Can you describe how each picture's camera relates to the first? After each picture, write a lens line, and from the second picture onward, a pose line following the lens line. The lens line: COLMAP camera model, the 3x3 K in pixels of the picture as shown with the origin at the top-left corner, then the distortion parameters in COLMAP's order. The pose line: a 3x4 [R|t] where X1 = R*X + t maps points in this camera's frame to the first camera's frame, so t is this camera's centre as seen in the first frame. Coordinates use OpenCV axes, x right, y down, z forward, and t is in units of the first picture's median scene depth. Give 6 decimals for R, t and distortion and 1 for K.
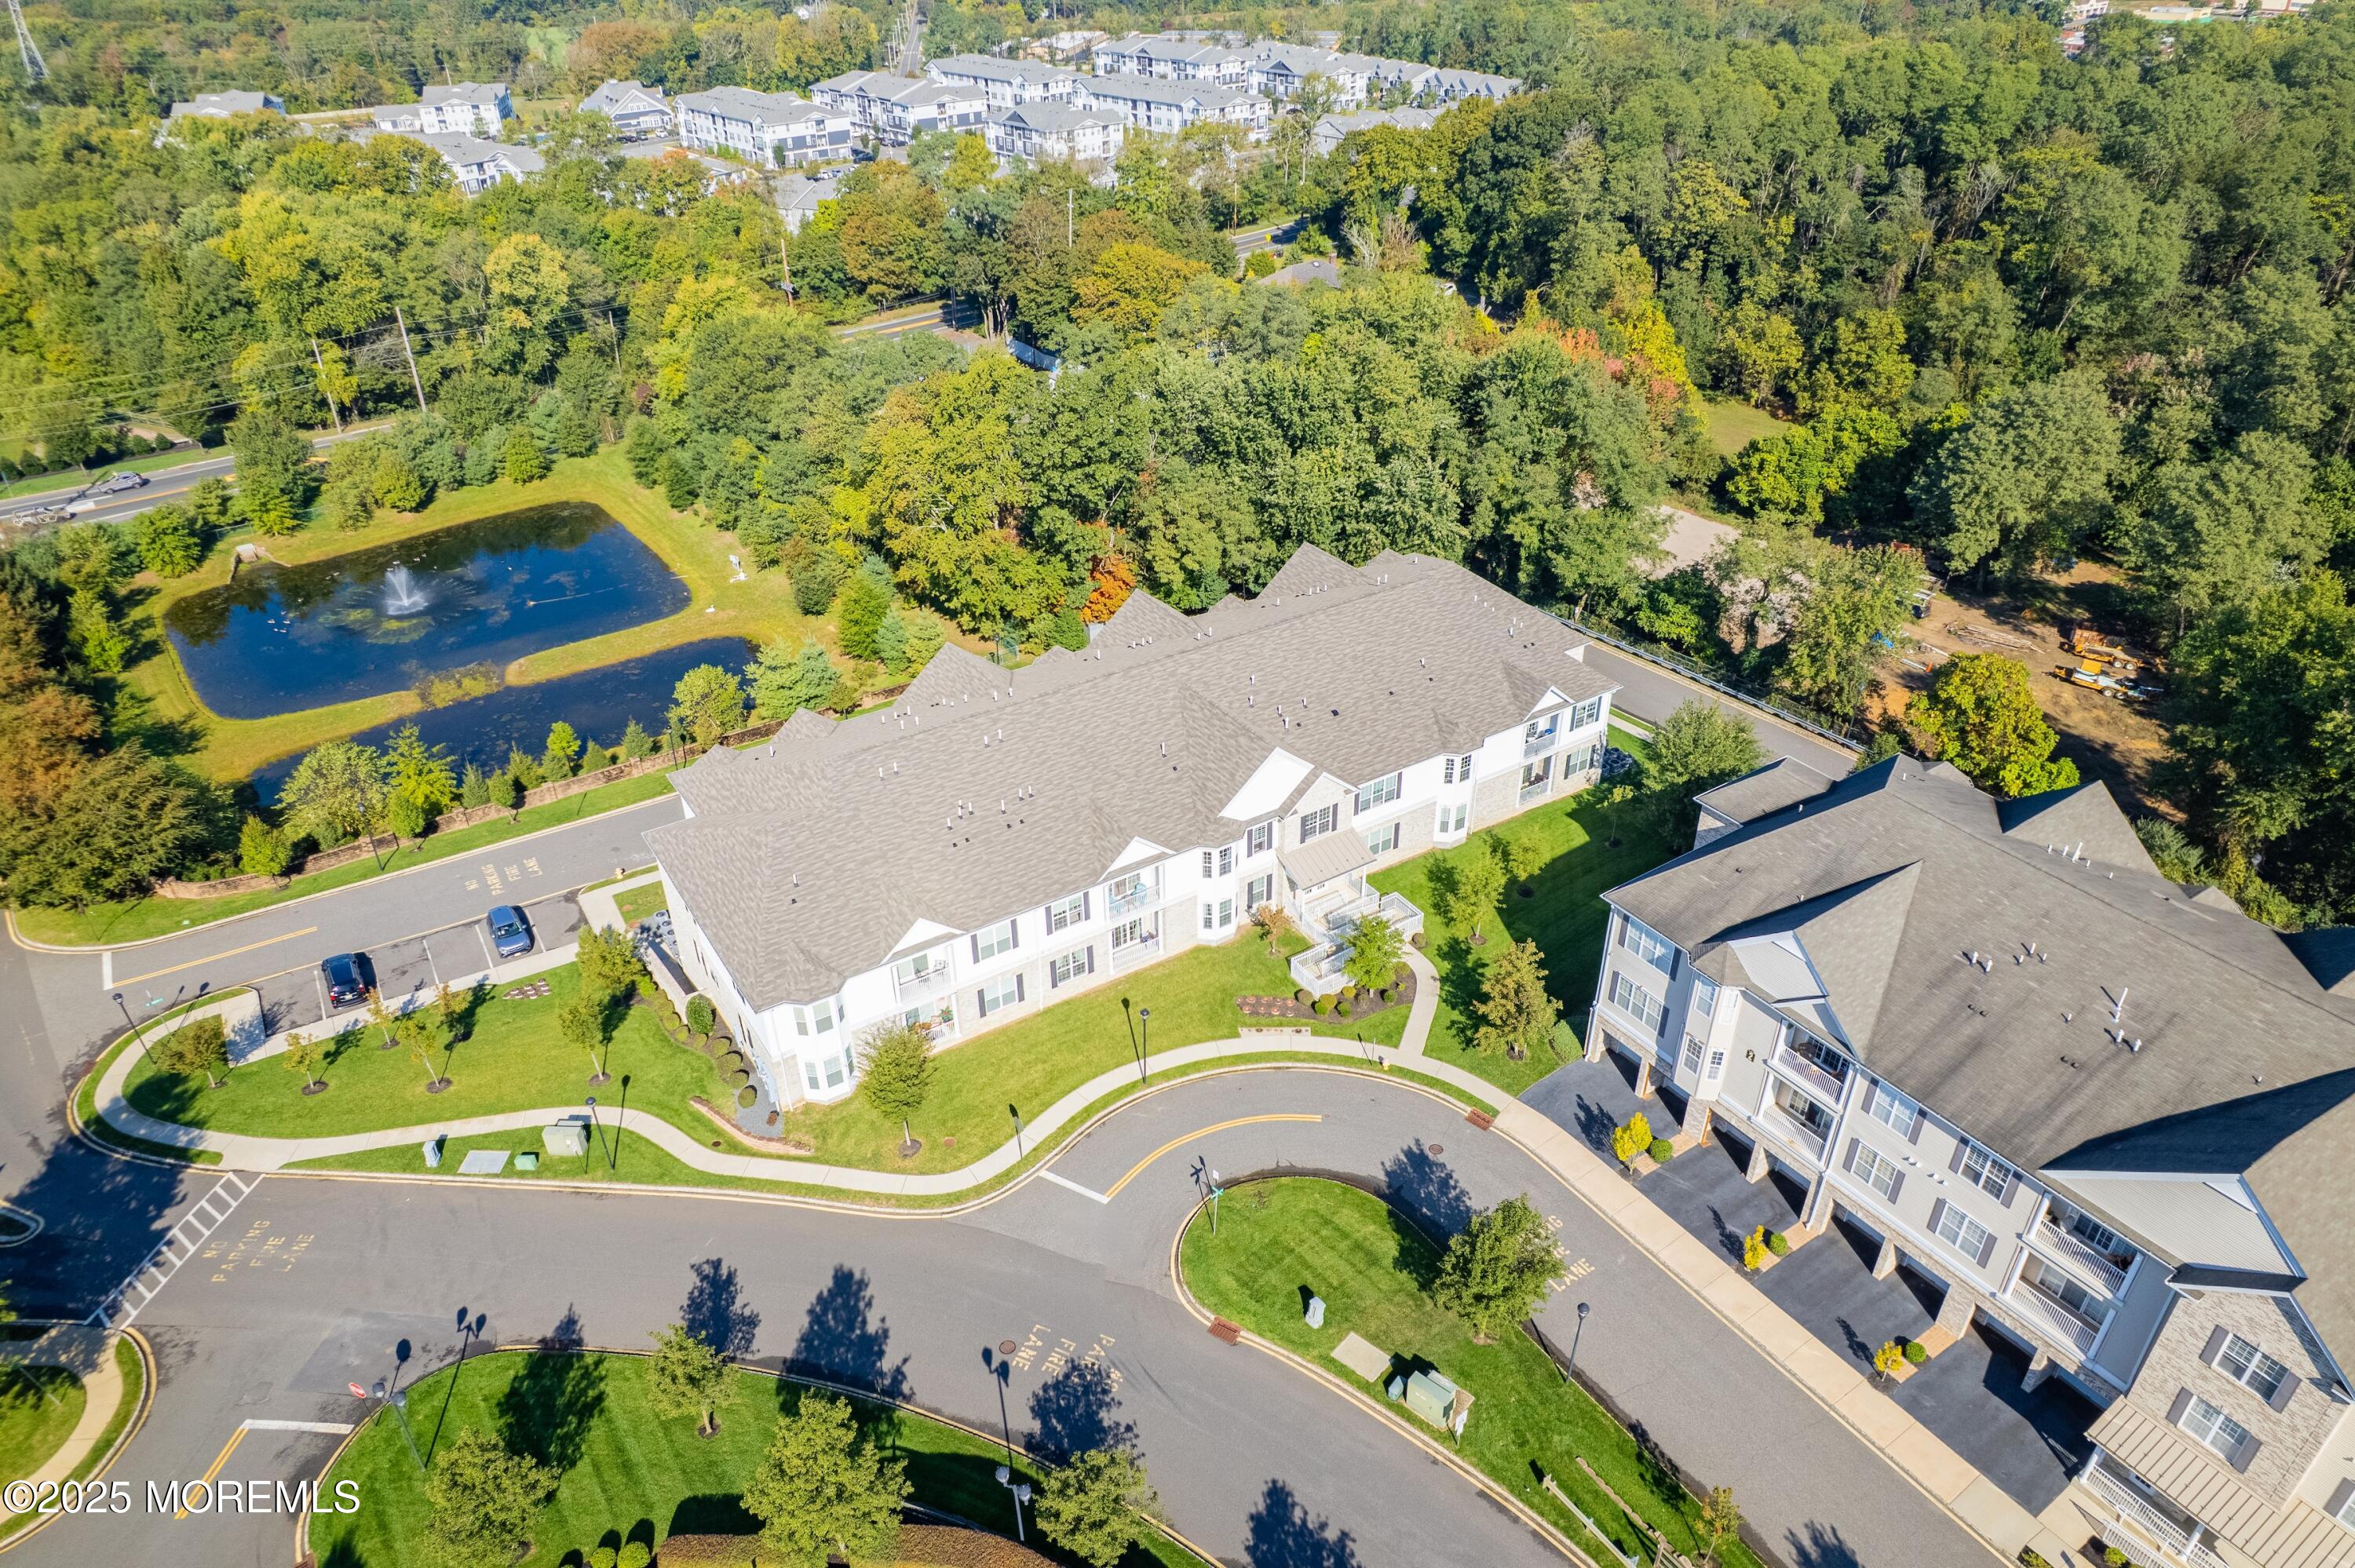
lens RADIAL K [[1514.4, 0, 1174.1], [0, 1514.4, 789.3], [0, 0, 1]] dist [-0.080704, 0.072475]
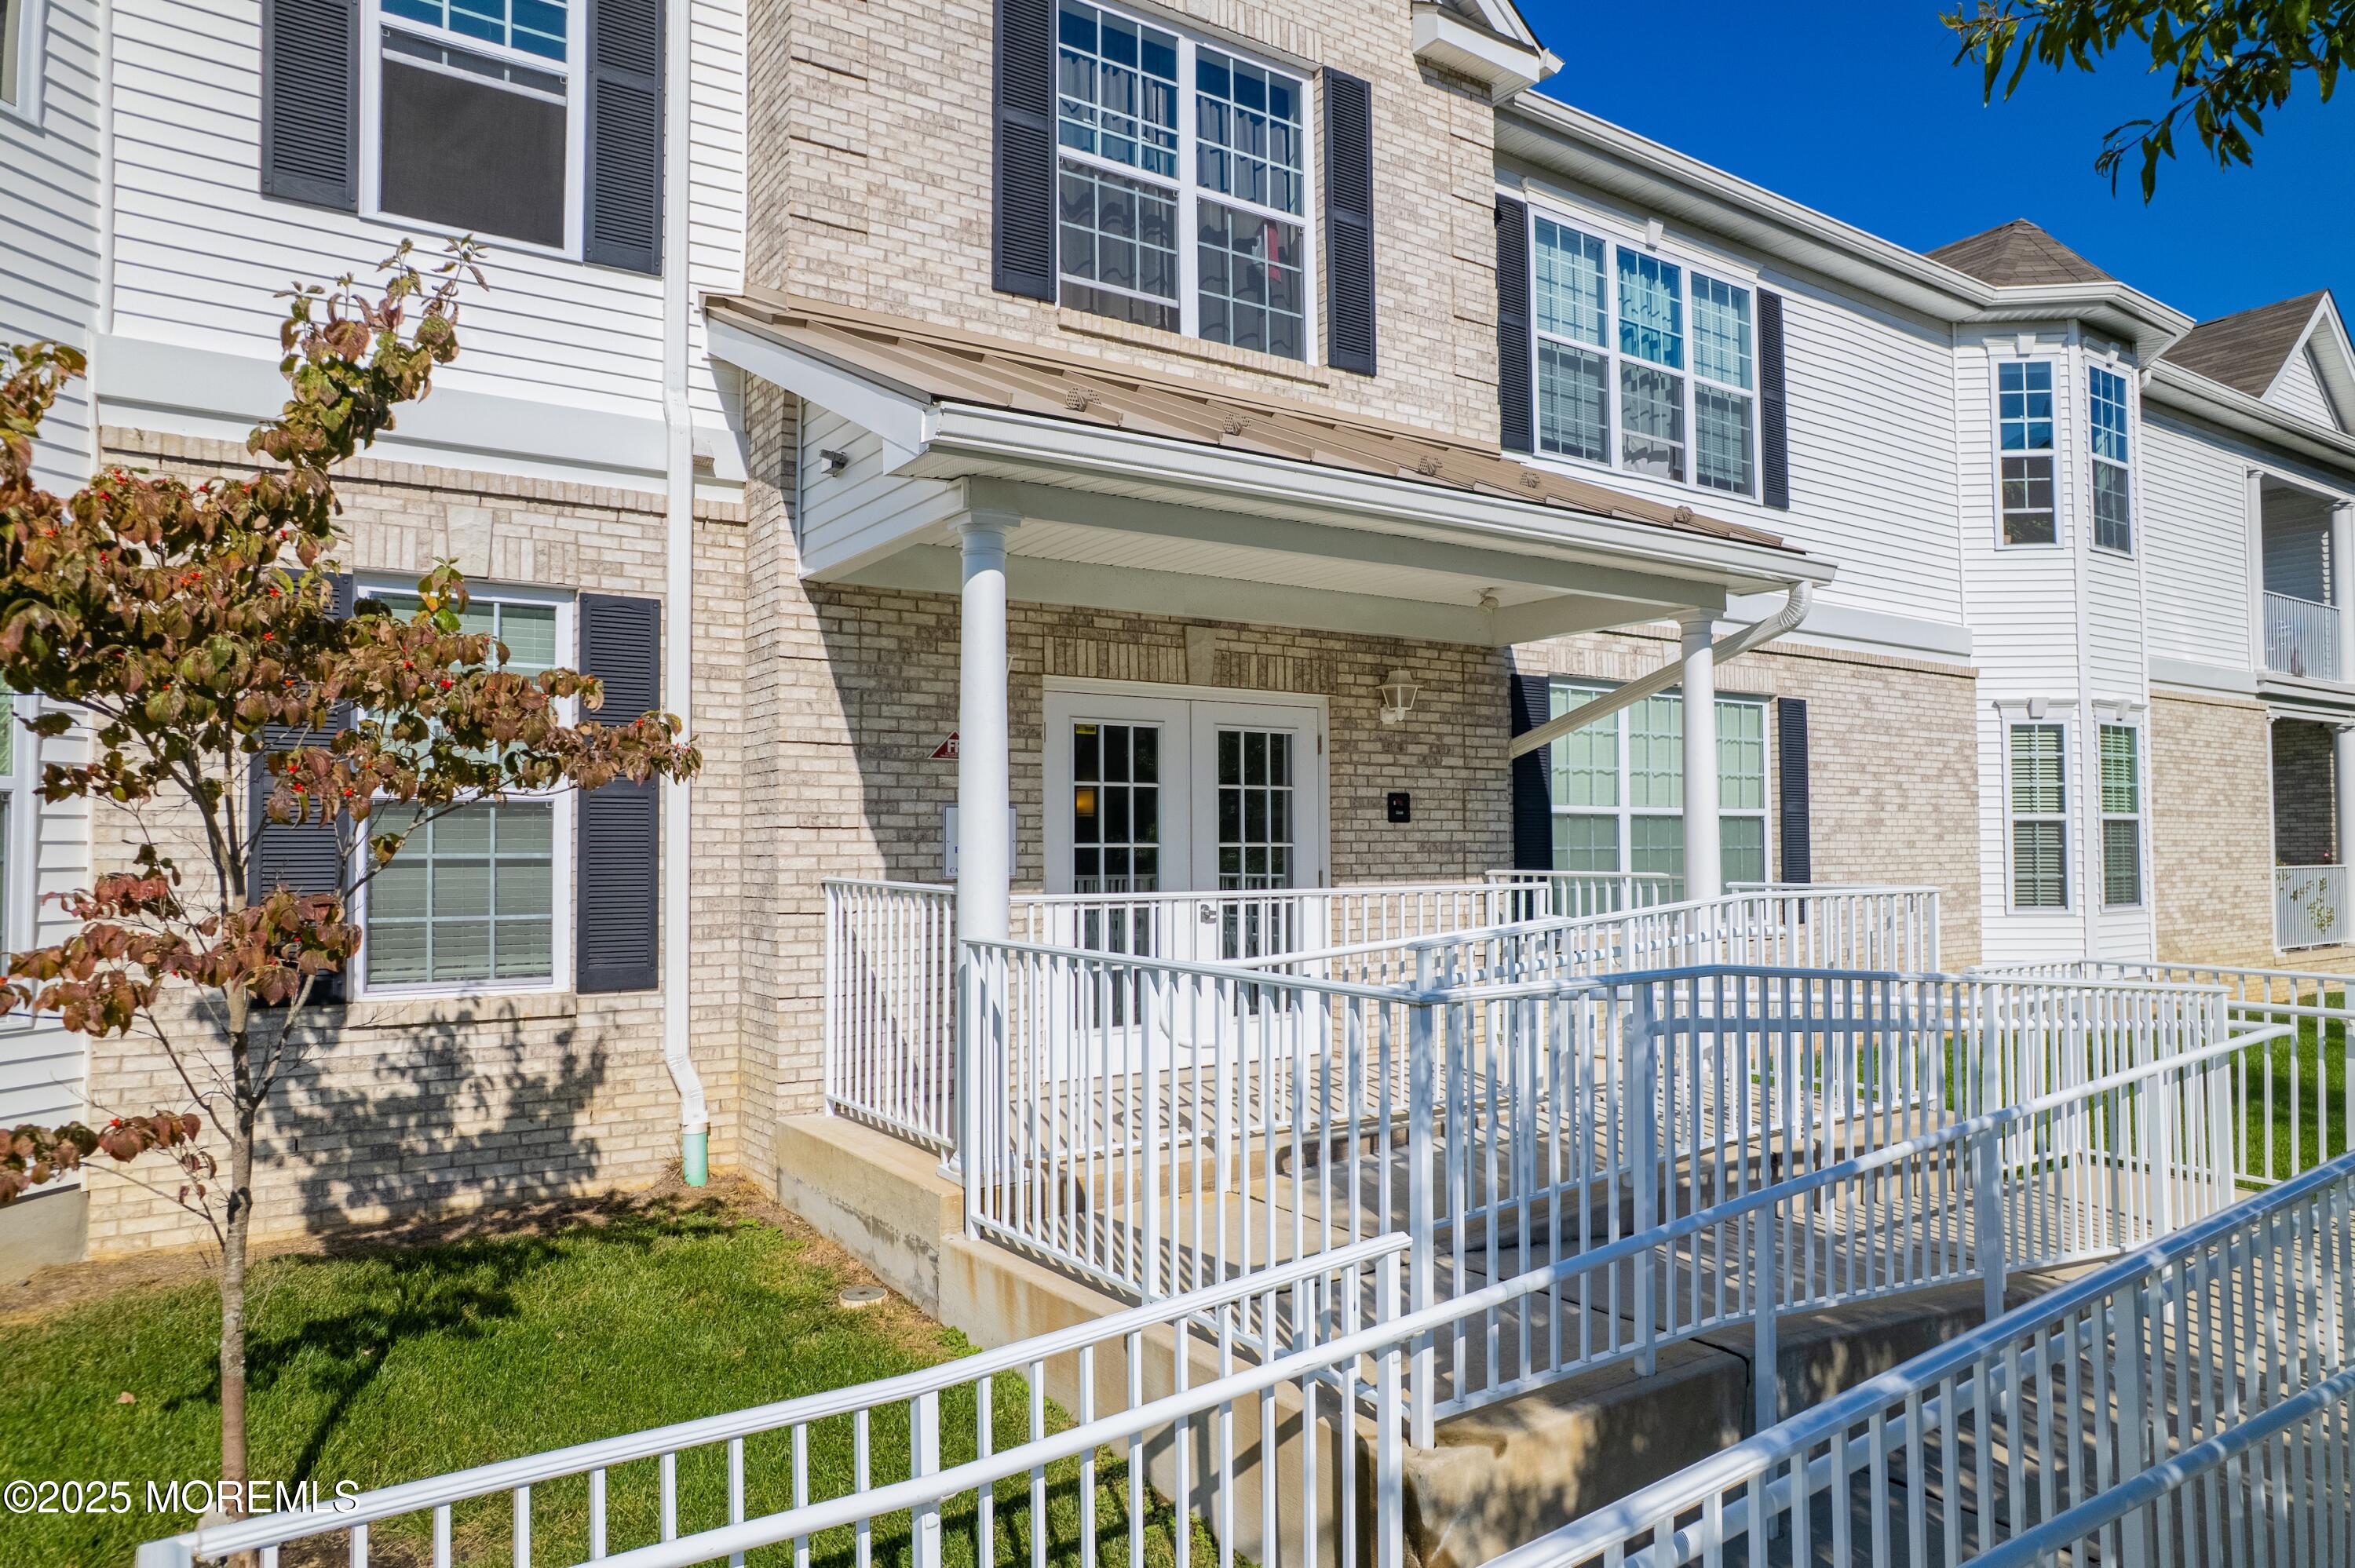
lens RADIAL K [[1514.4, 0, 1181.3], [0, 1514.4, 802.5], [0, 0, 1]] dist [-0.080704, 0.072475]
pose [[0.999427, 0.009918, 0.032364, 0.069487], [0.009800, 0.830385, -0.557103, 0.084889], [-0.032400, 0.557101, 0.829812, 0.711540]]
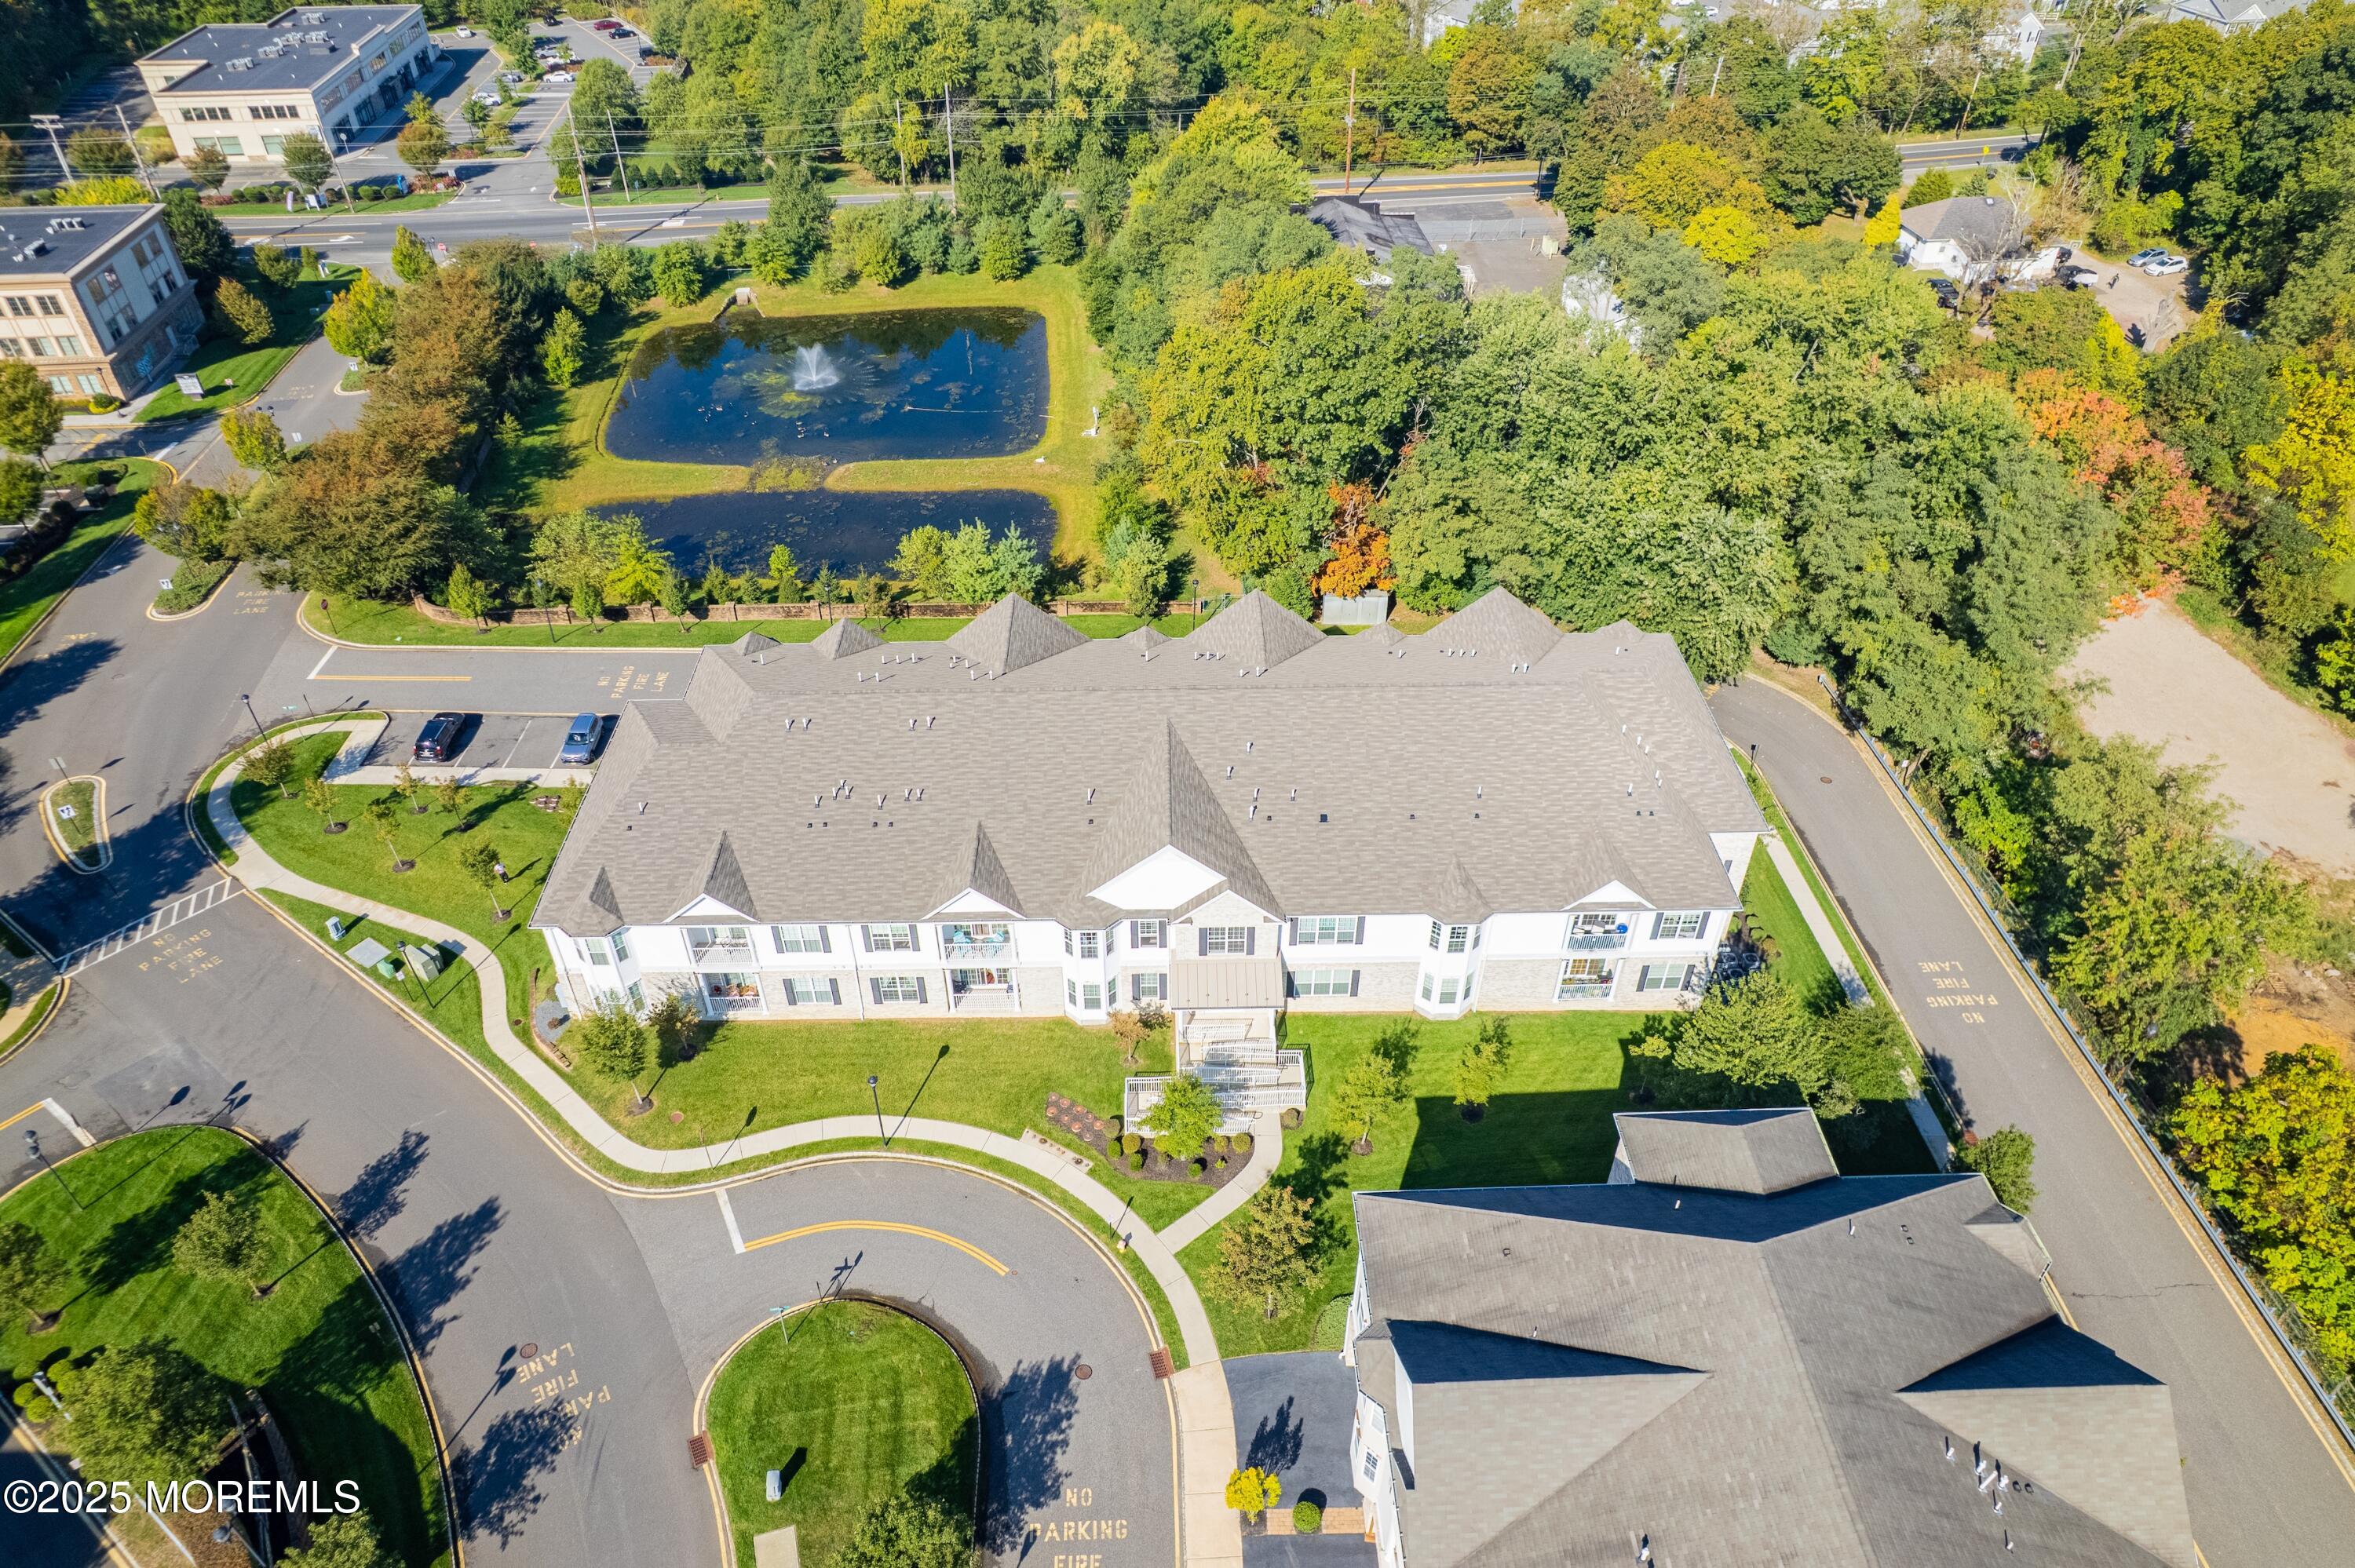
lens RADIAL K [[1514.4, 0, 1178.5], [0, 1514.4, 801.6], [0, 0, 1]] dist [-0.080704, 0.072475]
pose [[0.850718, 0.342154, -0.399011, 0.287339], [-0.287292, 0.938375, 0.192137, -0.153299], [0.440162, -0.048822, 0.896590, 0.184127]]
